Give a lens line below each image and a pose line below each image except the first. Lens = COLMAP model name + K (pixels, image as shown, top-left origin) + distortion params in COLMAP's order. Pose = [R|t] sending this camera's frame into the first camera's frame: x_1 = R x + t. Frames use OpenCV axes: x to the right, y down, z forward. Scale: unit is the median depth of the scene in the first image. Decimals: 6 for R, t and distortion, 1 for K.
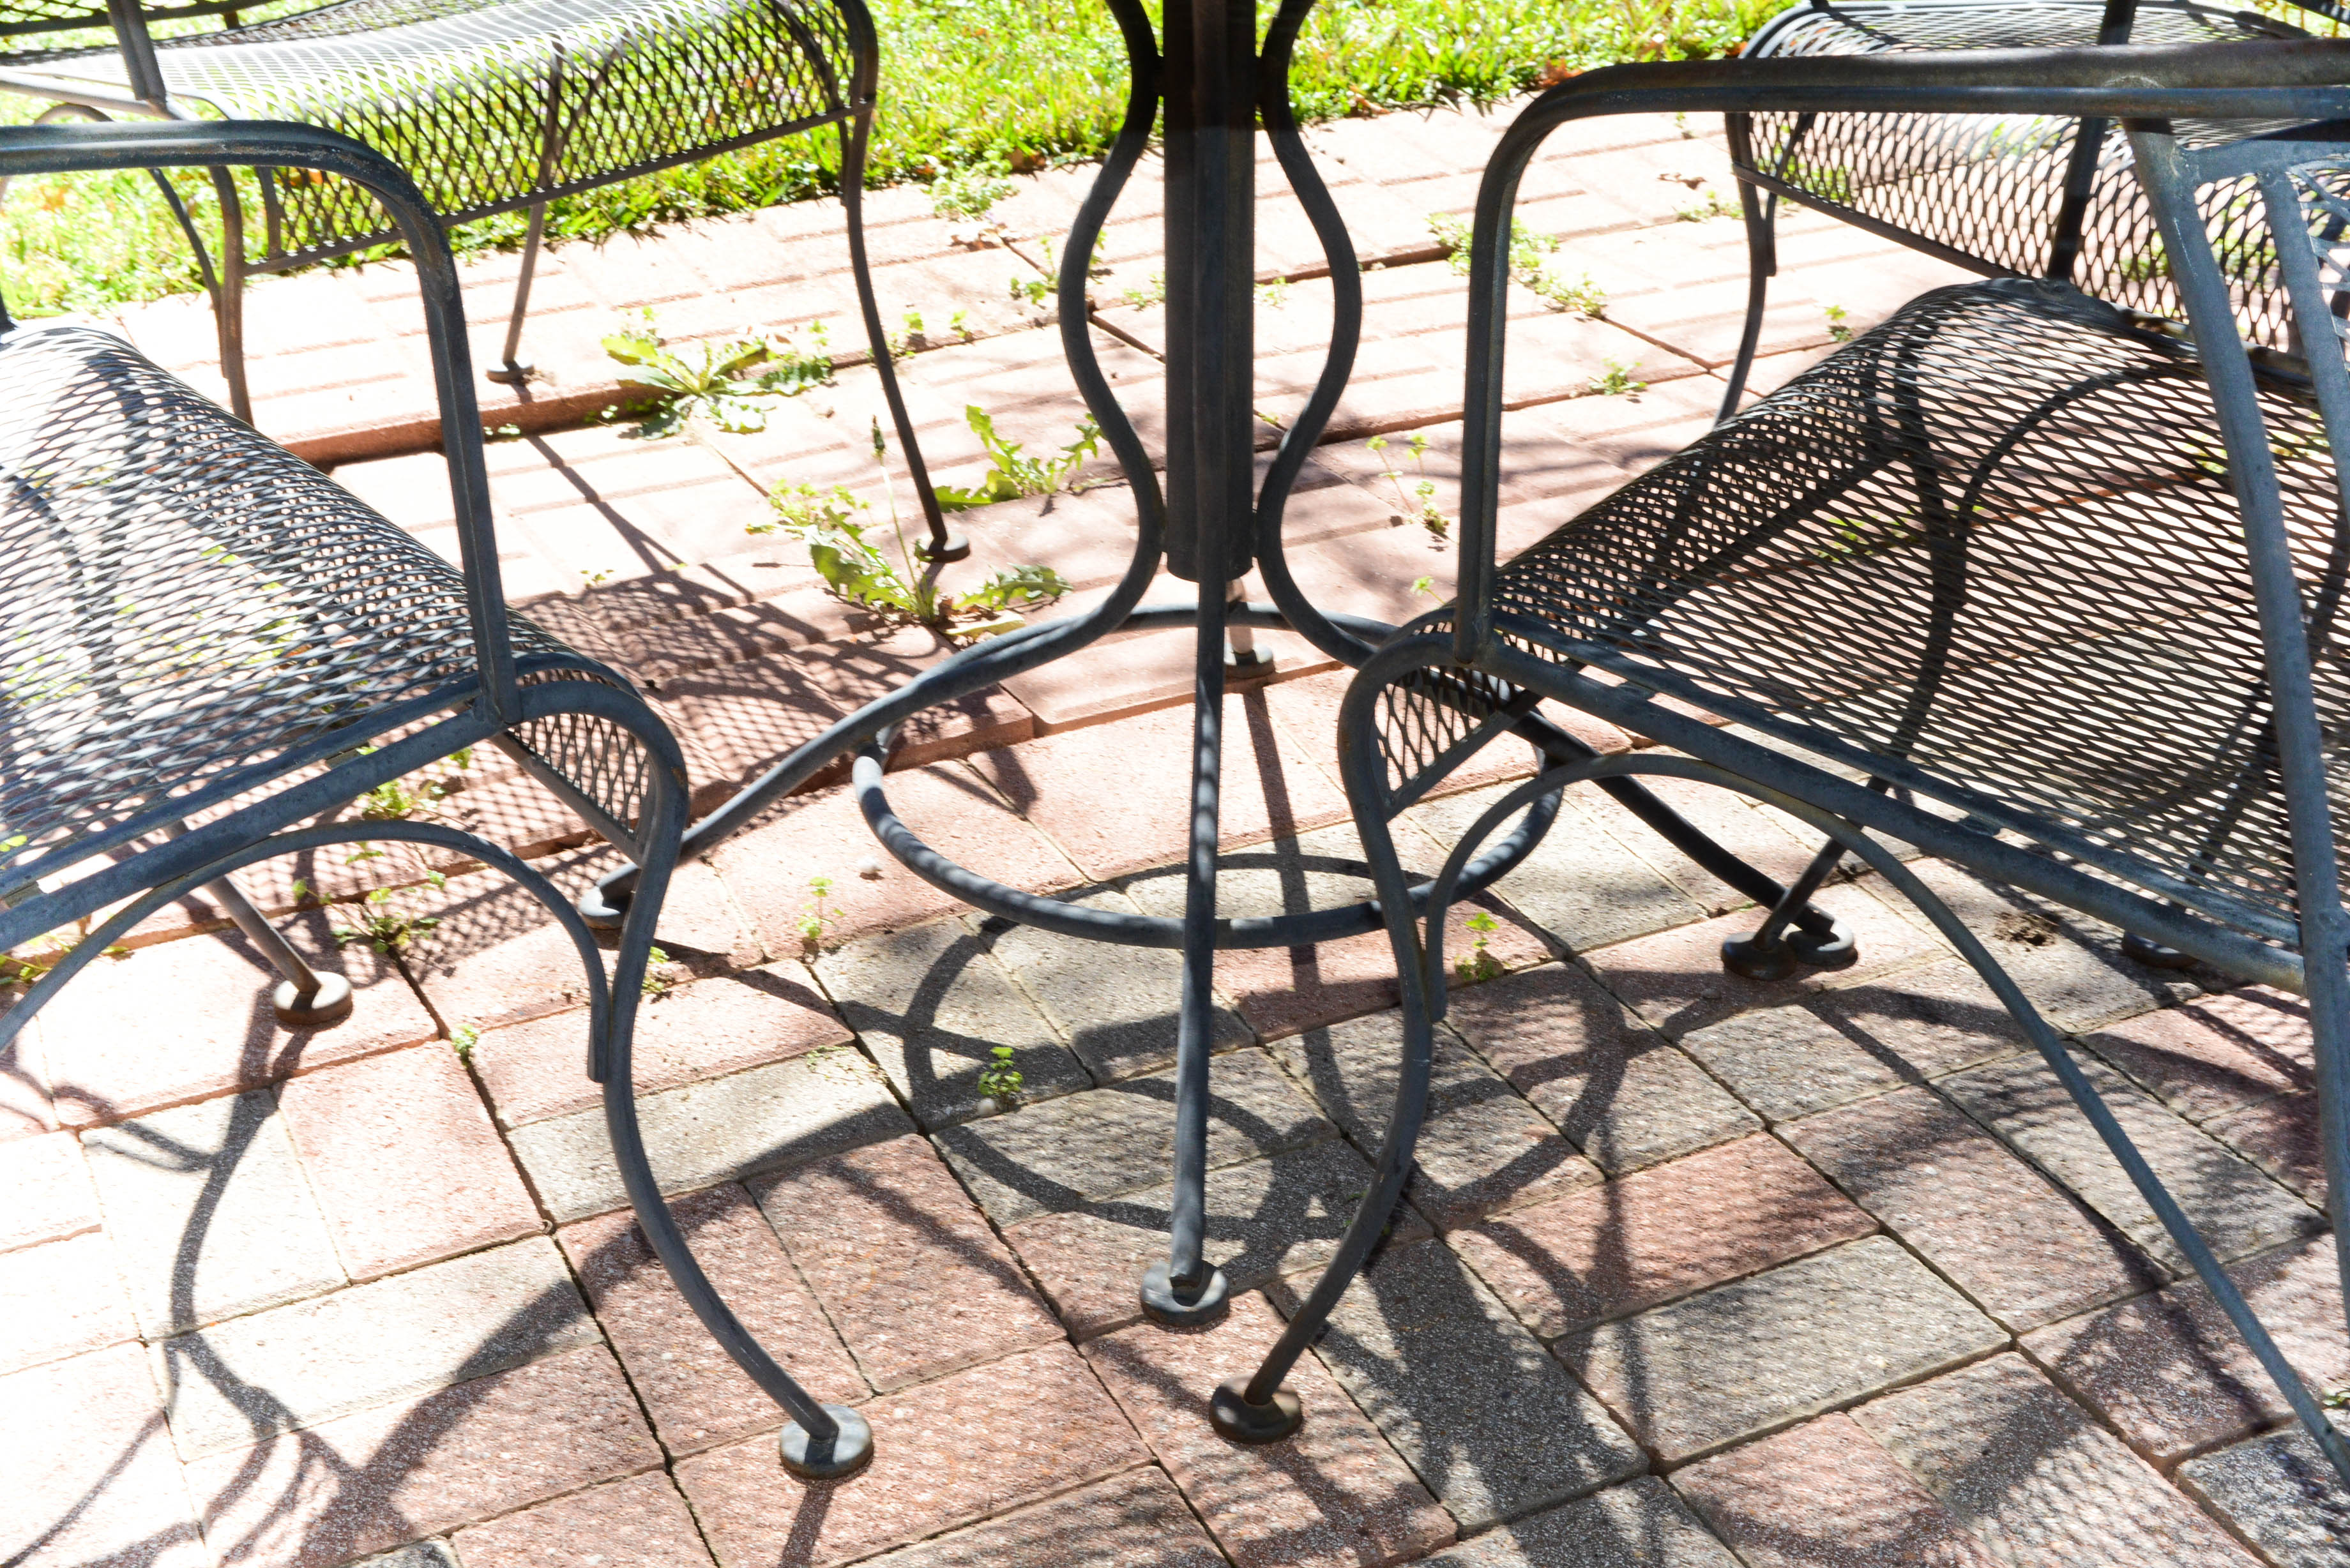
lens RADIAL K [[2970.7, 0, 1175.0], [0, 2970.7, 784.0], [0, 0, 1]] dist [-0.000788, -0.005162]
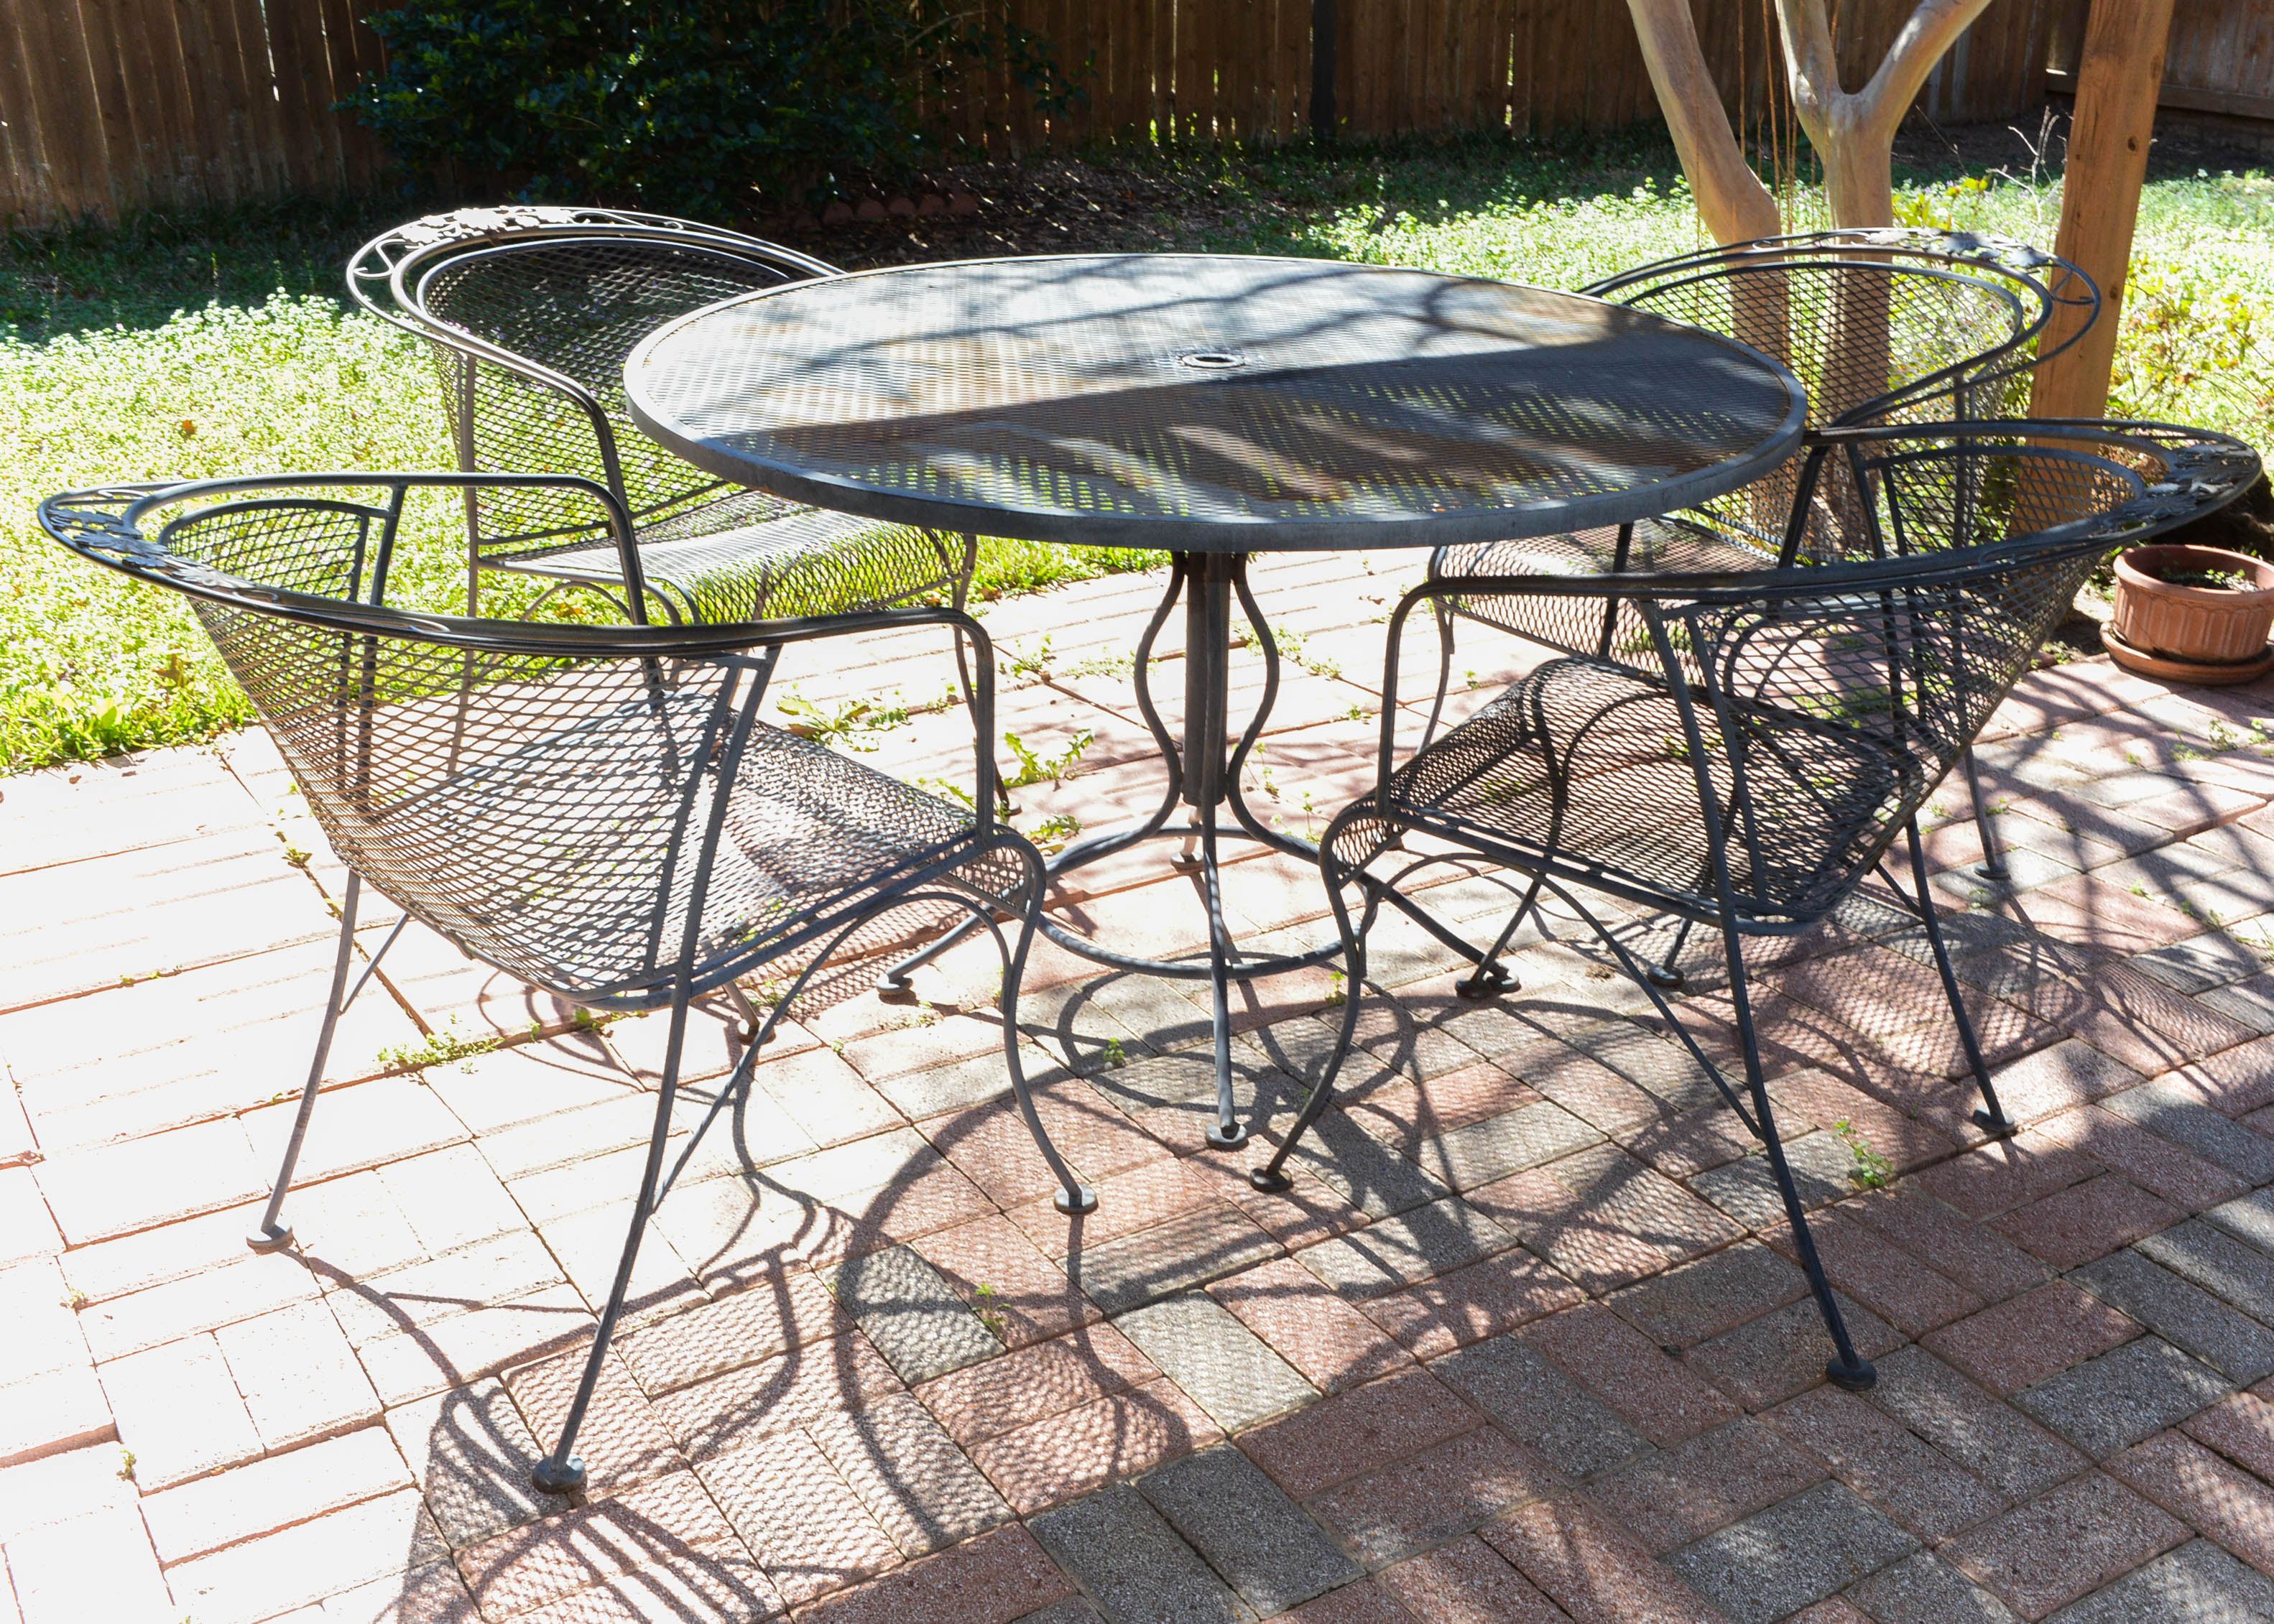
lens RADIAL K [[2307.2, 0, 1137.0], [0, 2307.2, 812.0], [0, 0, 1]] dist [-0.063714, 0.010129]
pose [[0.994584, -0.023068, 0.101345, -0.204939], [0.033263, 0.994423, -0.100084, 0.096573], [-0.098471, 0.102913, 0.989804, -0.591068]]
